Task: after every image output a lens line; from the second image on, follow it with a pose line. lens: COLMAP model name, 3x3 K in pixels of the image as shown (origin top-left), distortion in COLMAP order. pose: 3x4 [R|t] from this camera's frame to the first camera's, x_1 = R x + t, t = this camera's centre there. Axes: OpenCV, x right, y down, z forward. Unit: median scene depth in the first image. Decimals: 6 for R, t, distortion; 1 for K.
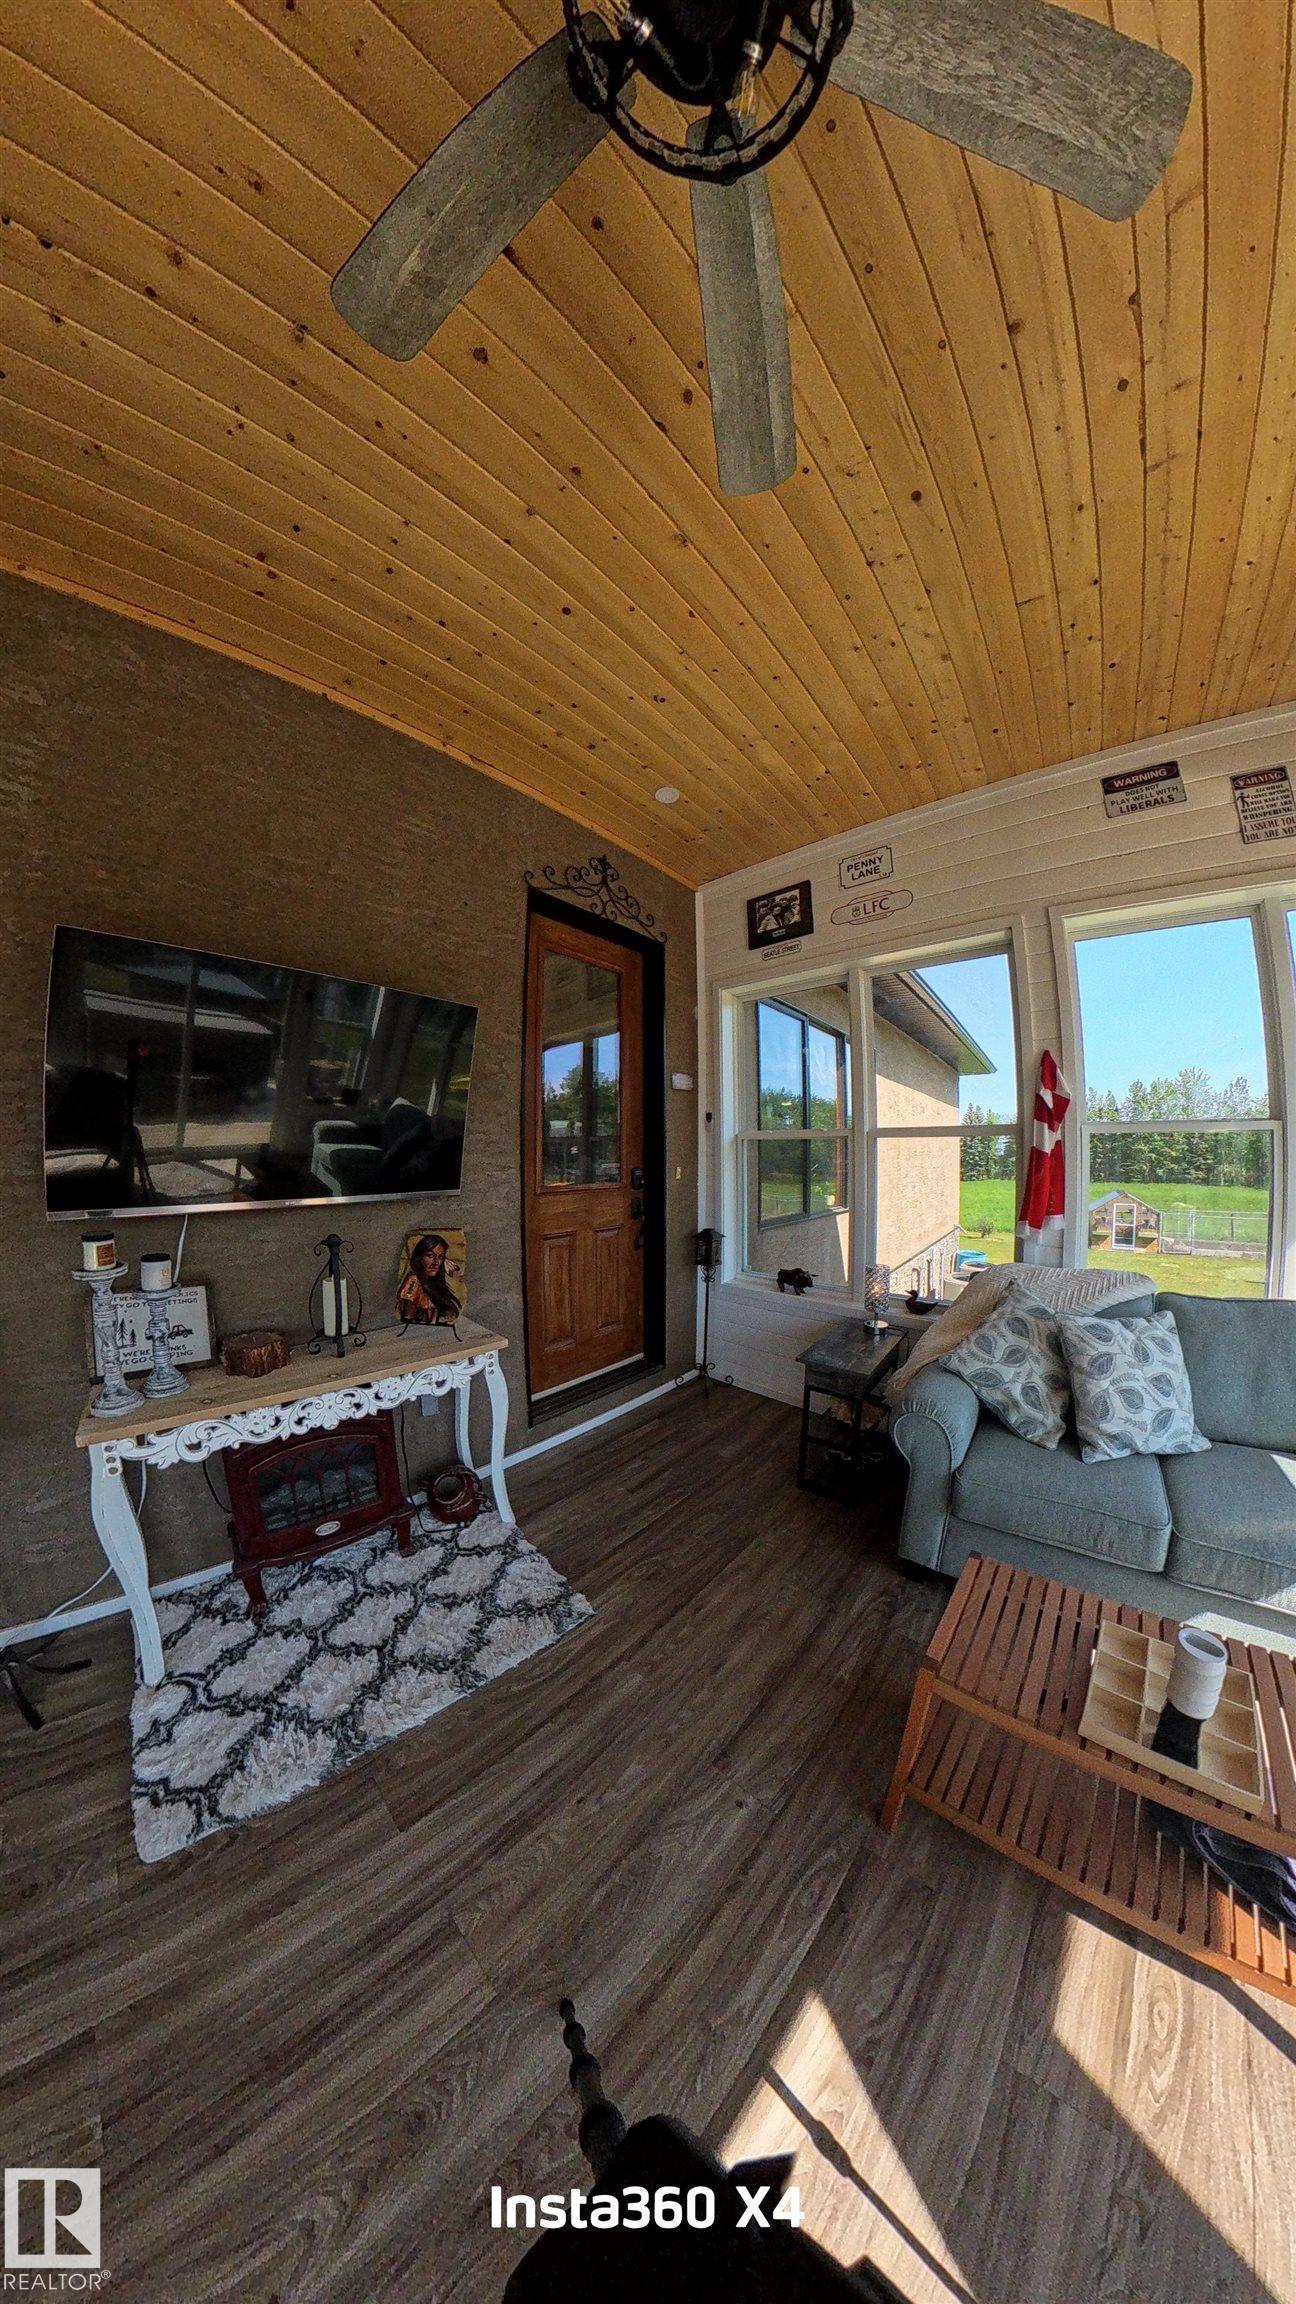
lens RADIAL K [[1211.8, 0, 648.0], [0, 1211.8, 1152.0], [0, 0, 1]] dist [-0.000577, 0.000191]
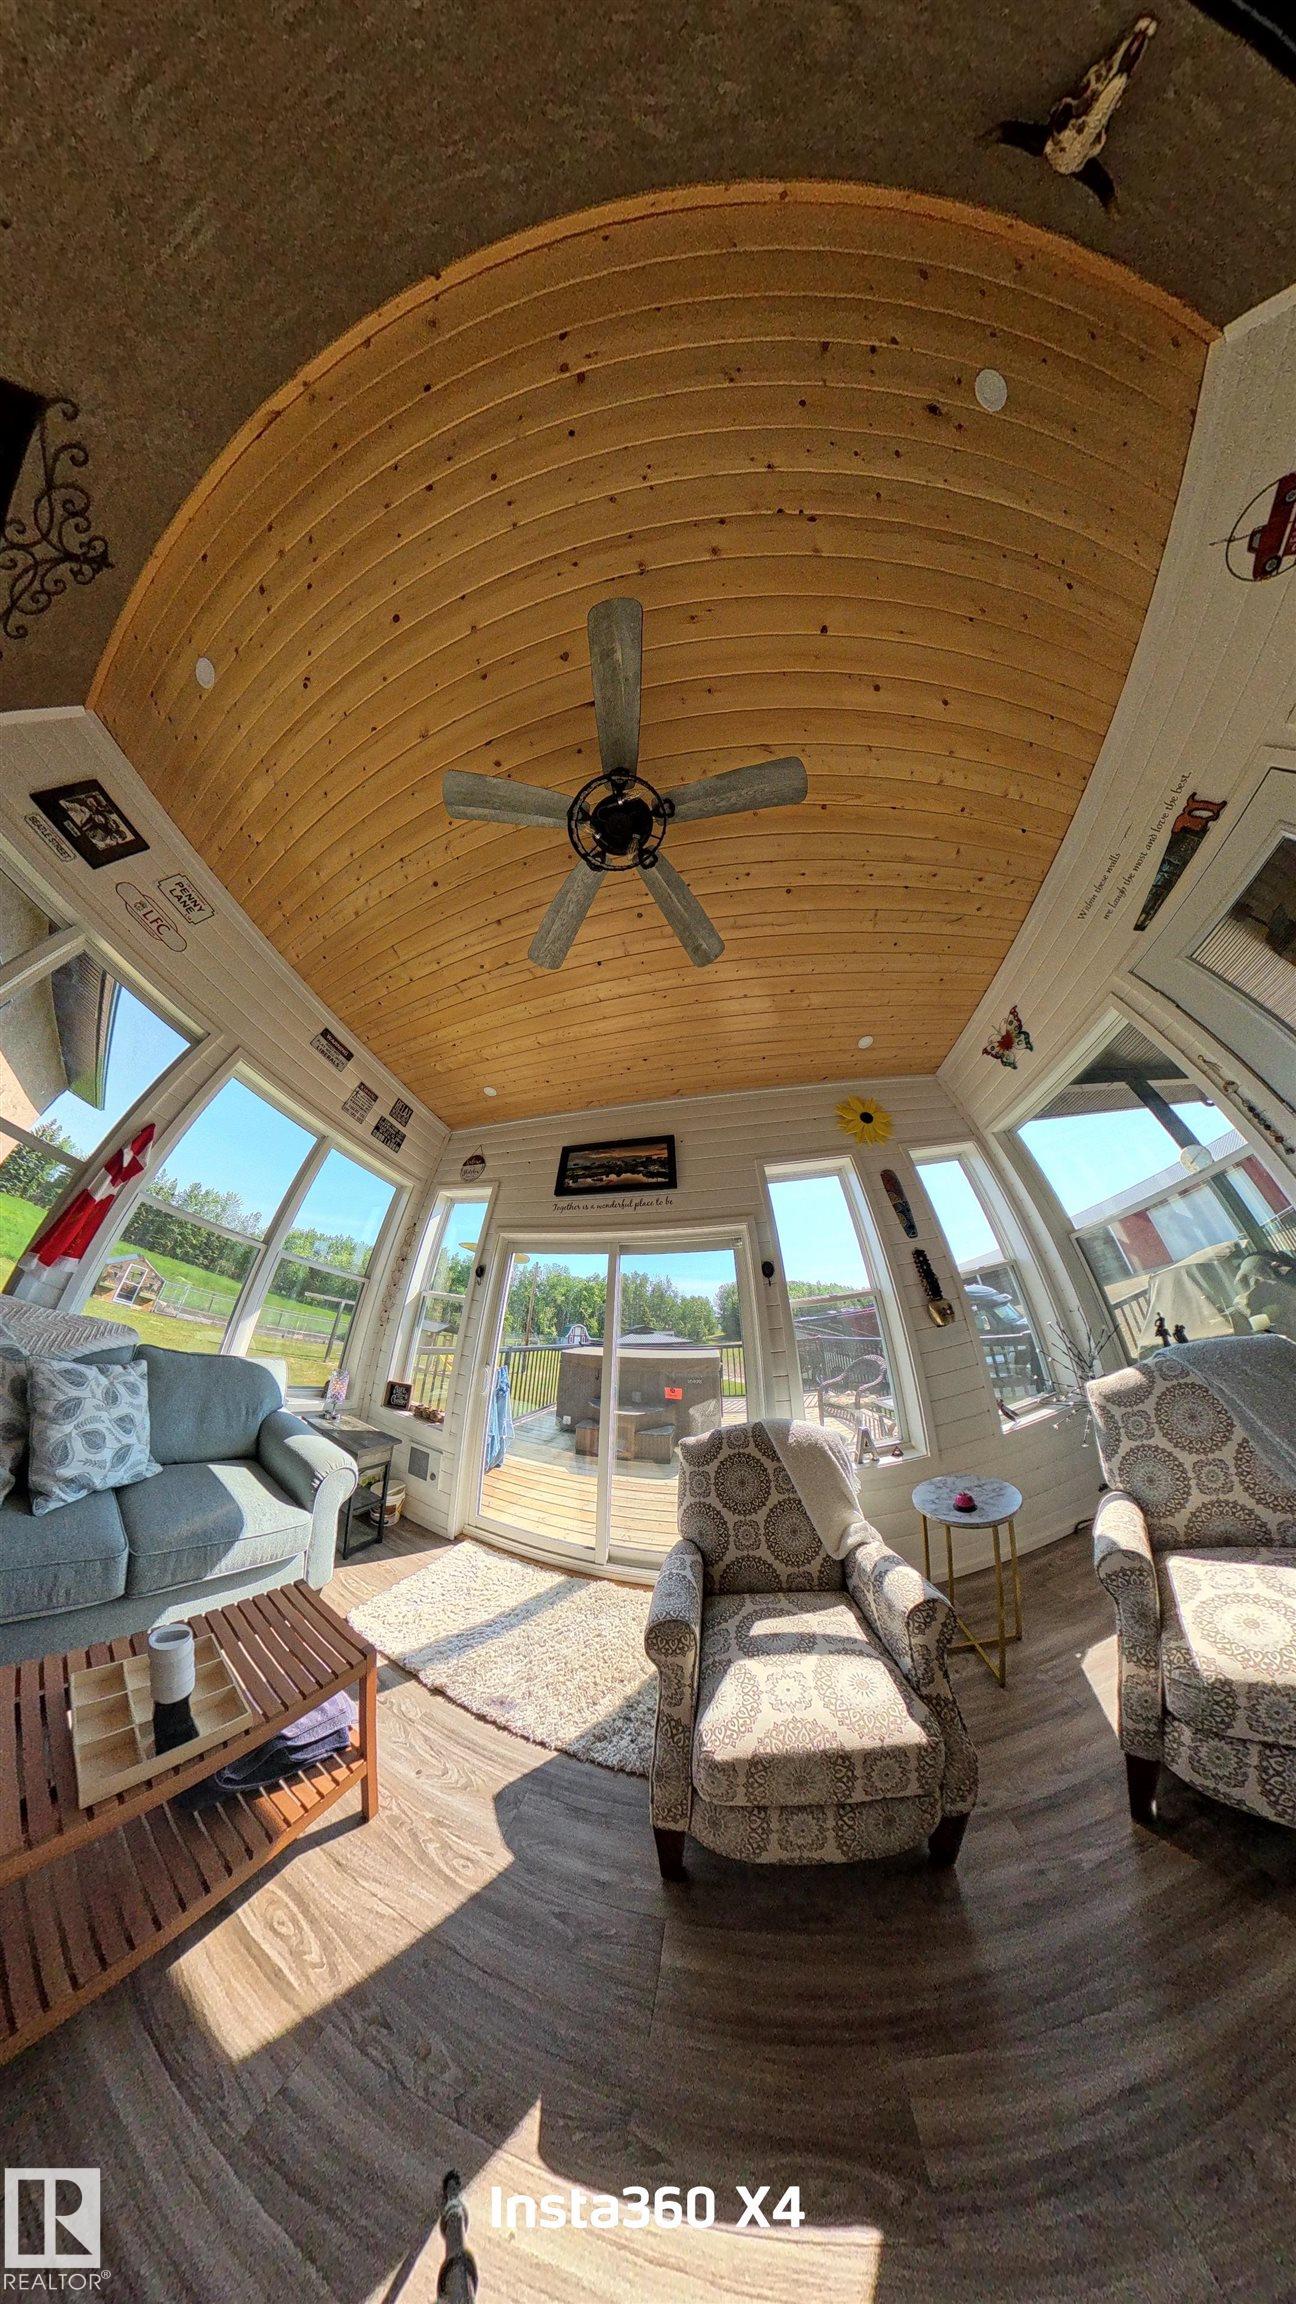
lens RADIAL K [[1211.8, 0, 648.0], [0, 1211.8, 1152.0], [0, 0, 1]] dist [-0.000577, 0.000191]
pose [[-0.780372, 0.373190, 0.501745, -0.639908], [0.182476, 0.903370, -0.388103, 0.495018], [-0.598098, -0.211308, -0.773064, 1.641348]]
